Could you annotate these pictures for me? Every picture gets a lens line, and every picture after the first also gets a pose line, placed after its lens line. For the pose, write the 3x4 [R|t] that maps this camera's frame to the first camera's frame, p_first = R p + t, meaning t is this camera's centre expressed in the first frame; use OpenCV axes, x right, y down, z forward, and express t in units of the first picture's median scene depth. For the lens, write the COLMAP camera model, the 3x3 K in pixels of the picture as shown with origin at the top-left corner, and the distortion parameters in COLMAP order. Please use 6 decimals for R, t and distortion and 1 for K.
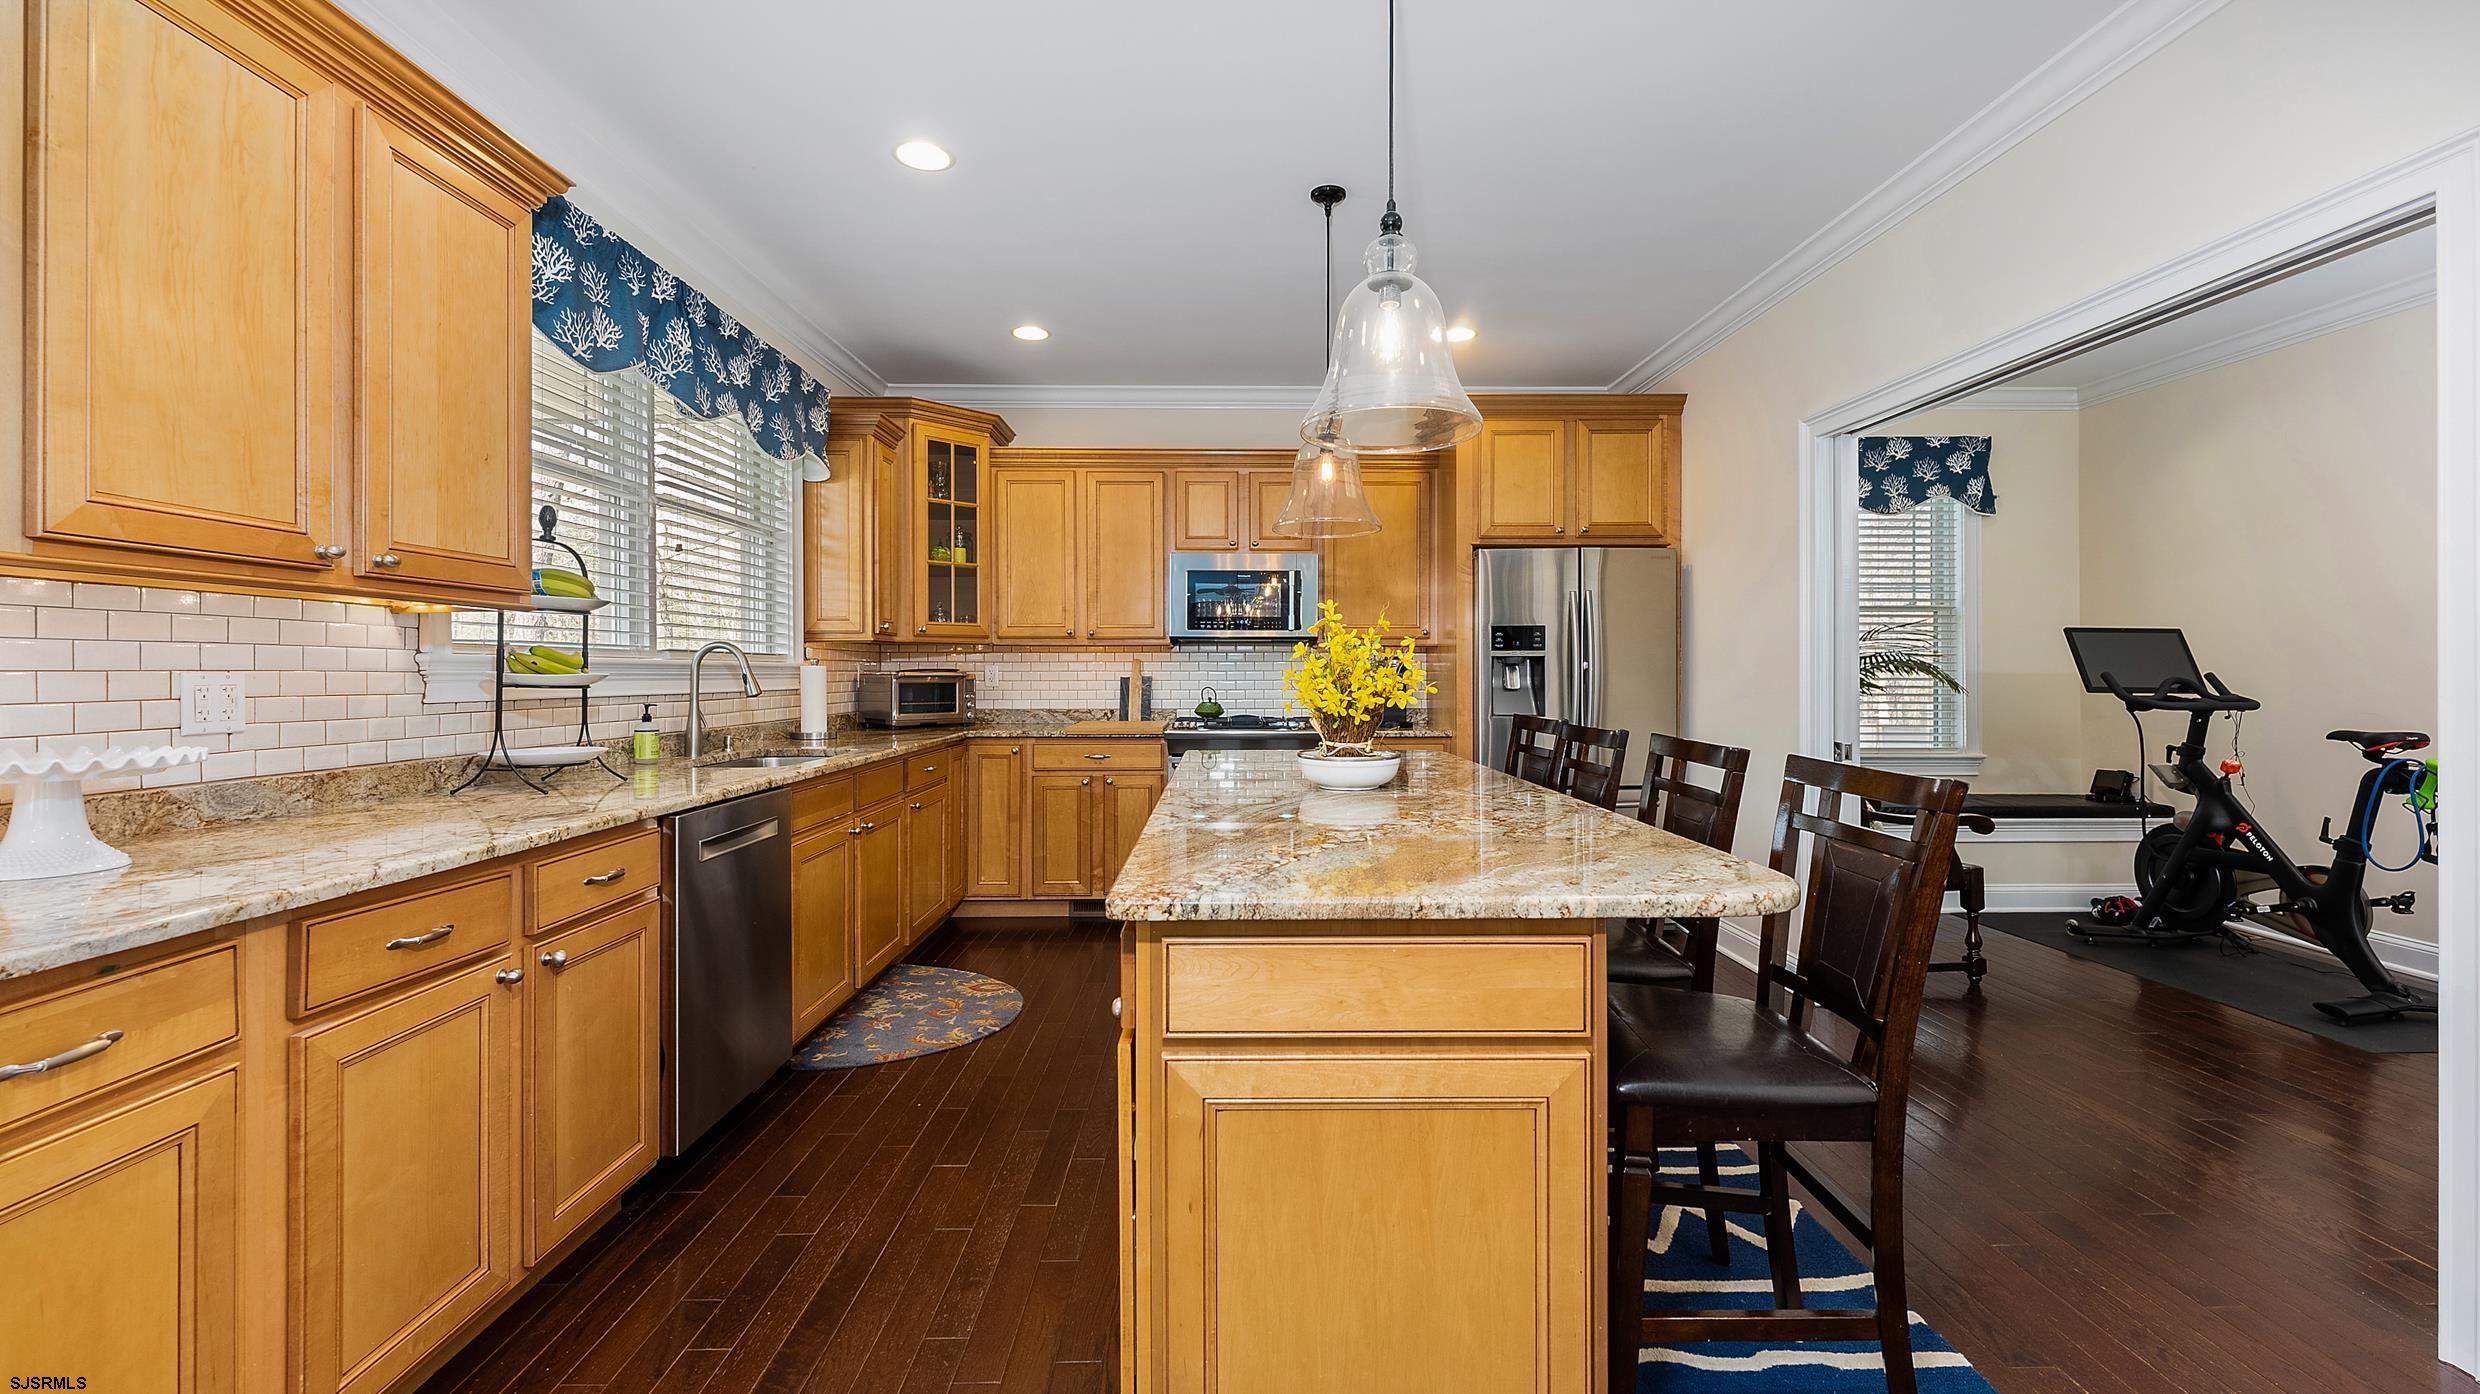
lens RADIAL K [[996.5, 0, 1241.5], [0, 996.5, 683.3], [0, 0, 1]] dist [-0.001843, -0.000260]
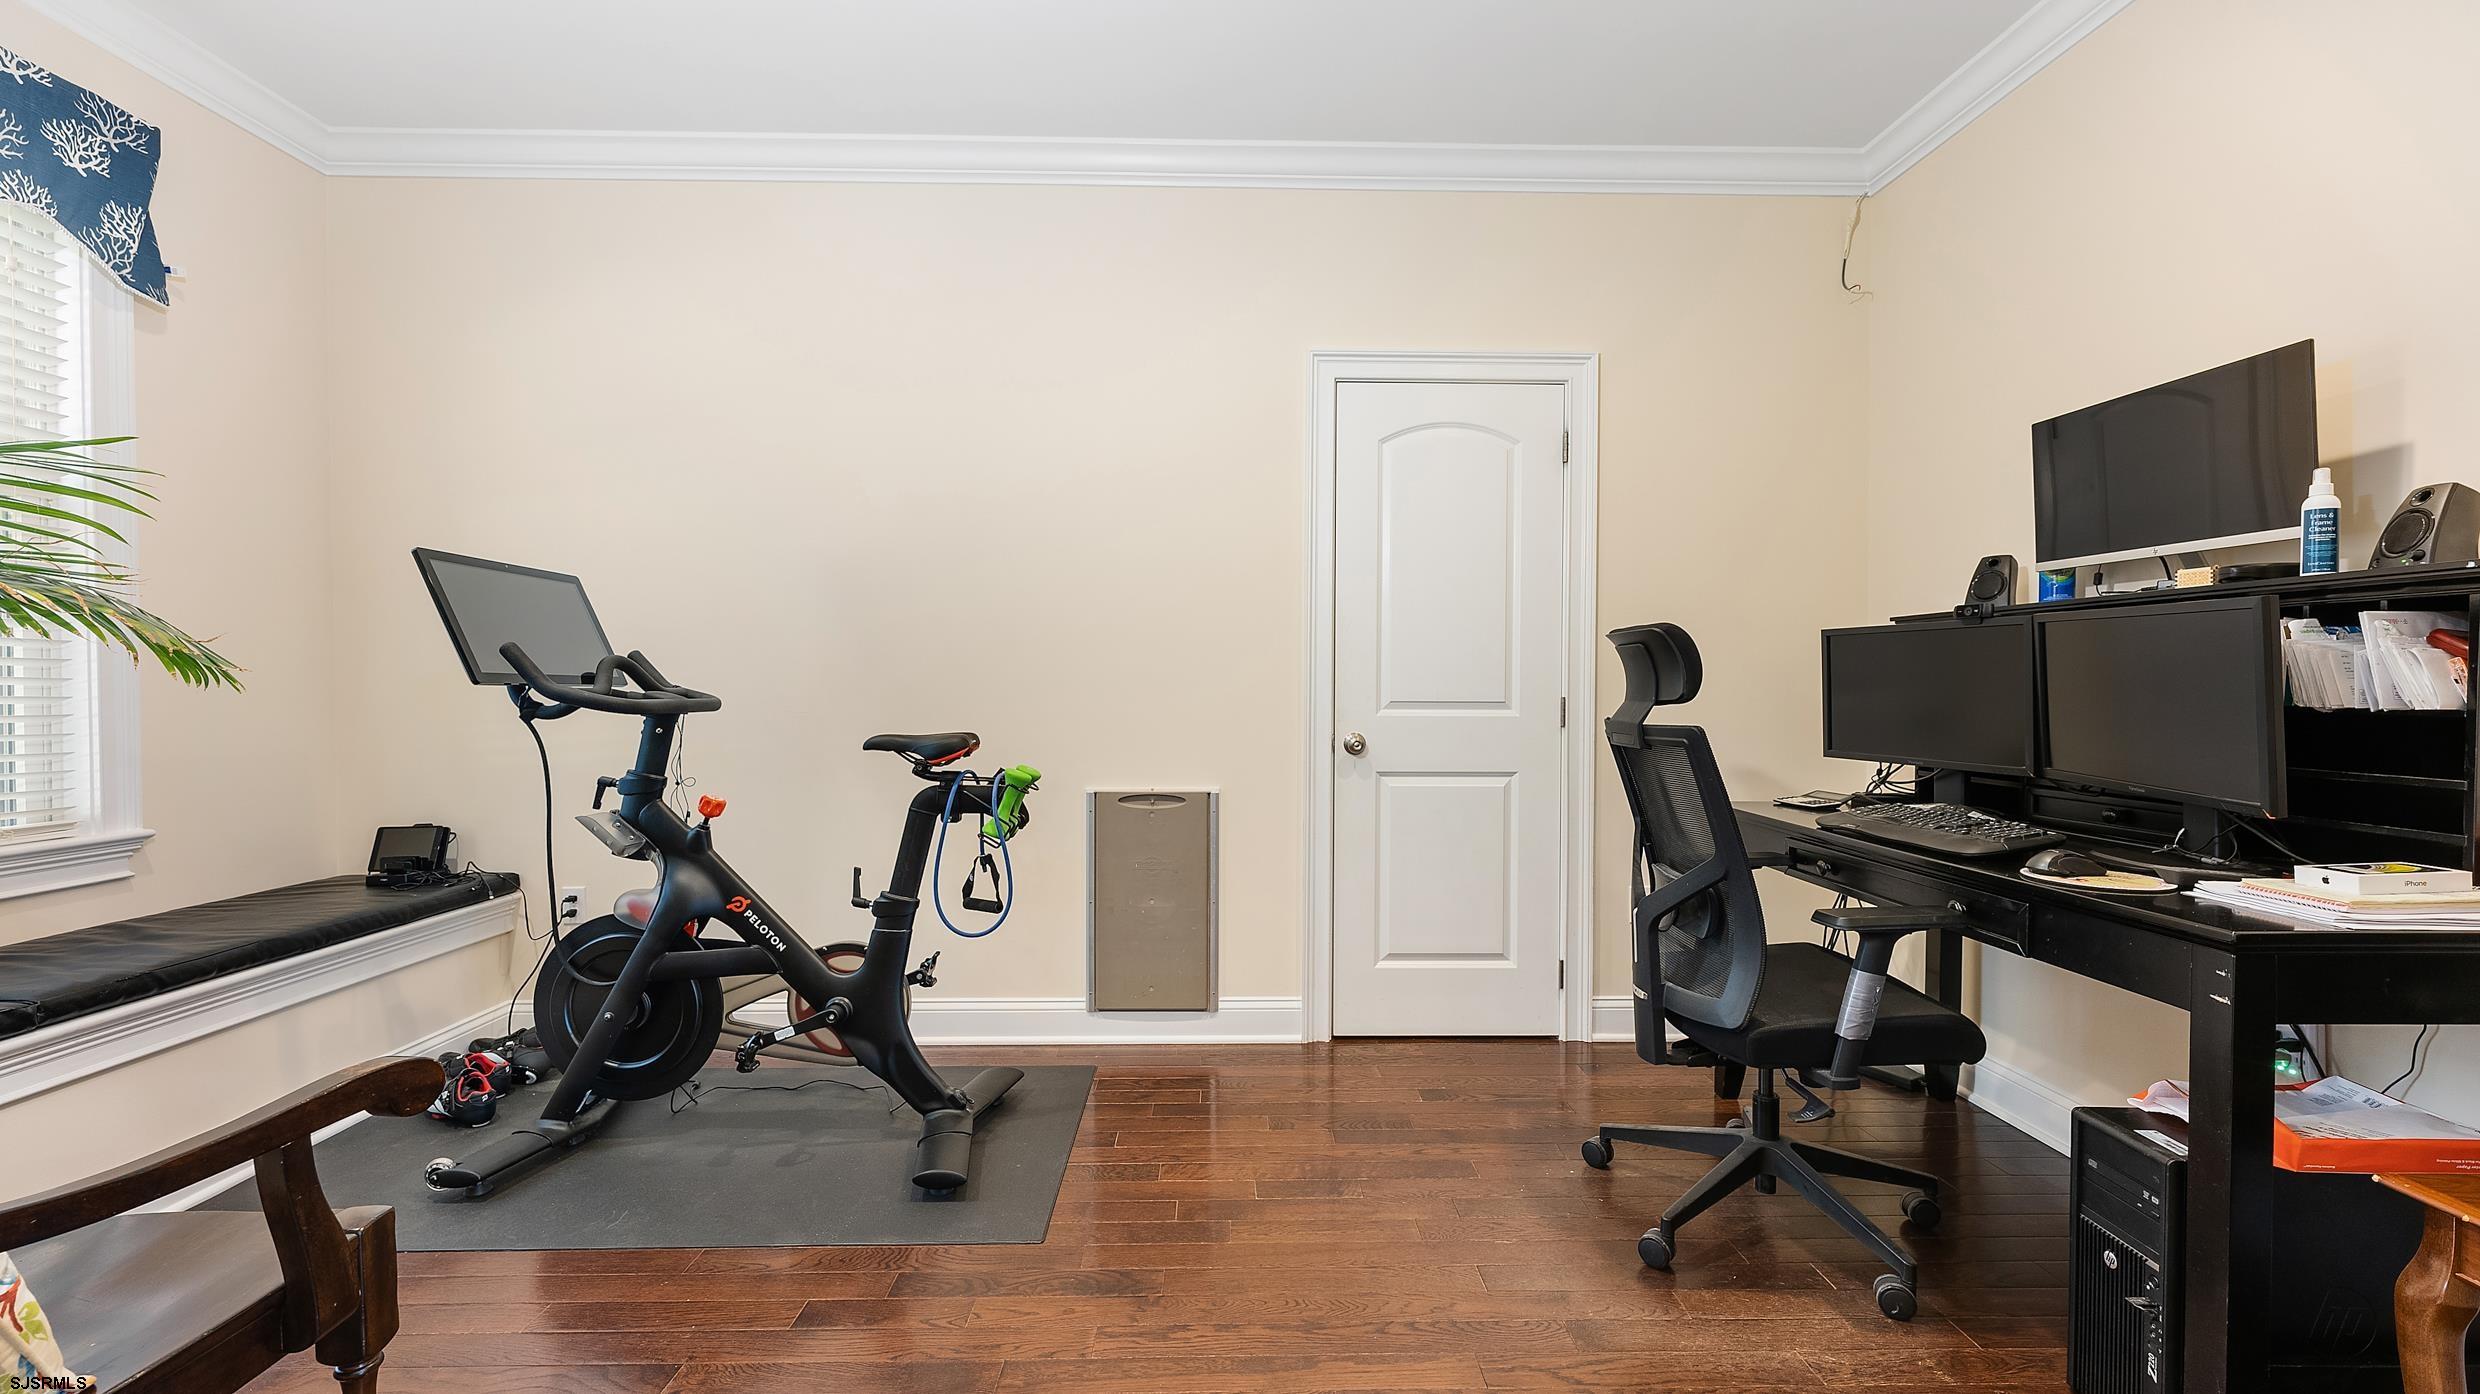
lens RADIAL K [[996.5, 0, 1241.5], [0, 996.5, 683.3], [0, 0, 1]] dist [-0.001843, -0.000260]
pose [[-0.016158, -0.006191, 0.999850, 0.377107], [0.006603, 0.999958, 0.006299, 0.008126], [-0.999848, 0.006704, -0.016117, 0.669758]]
